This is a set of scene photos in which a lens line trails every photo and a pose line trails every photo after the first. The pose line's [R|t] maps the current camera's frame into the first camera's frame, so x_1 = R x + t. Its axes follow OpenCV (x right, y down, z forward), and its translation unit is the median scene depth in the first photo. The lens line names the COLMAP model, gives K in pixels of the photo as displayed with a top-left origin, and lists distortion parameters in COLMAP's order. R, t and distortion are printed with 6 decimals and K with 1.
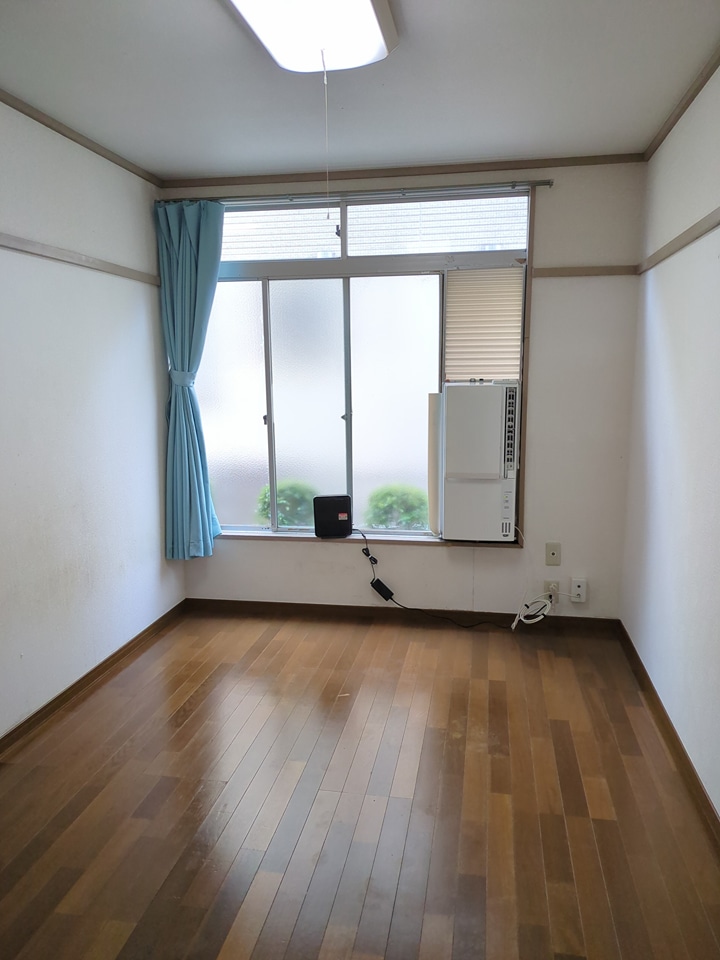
lens RADIAL K [[721.3, 0, 360.0], [0, 721.3, 480.0], [0, 0, 1]] dist [0.000331, 0.000026]
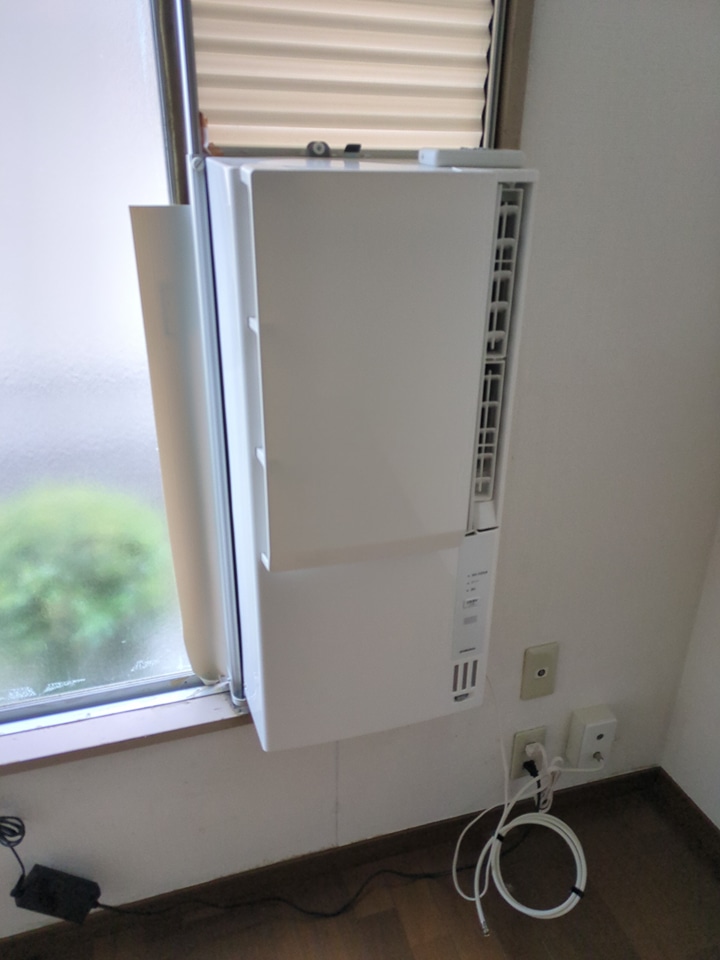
lens RADIAL K [[722.6, 0, 358.2], [0, 722.6, 495.9], [0, 0, 1]] dist [0.001323, 0.000045]
pose [[0.886939, -0.174223, 0.427768, 0.042905], [0.049185, 0.956491, 0.287585, -0.095830], [-0.459260, -0.234030, 0.856919, 0.755752]]
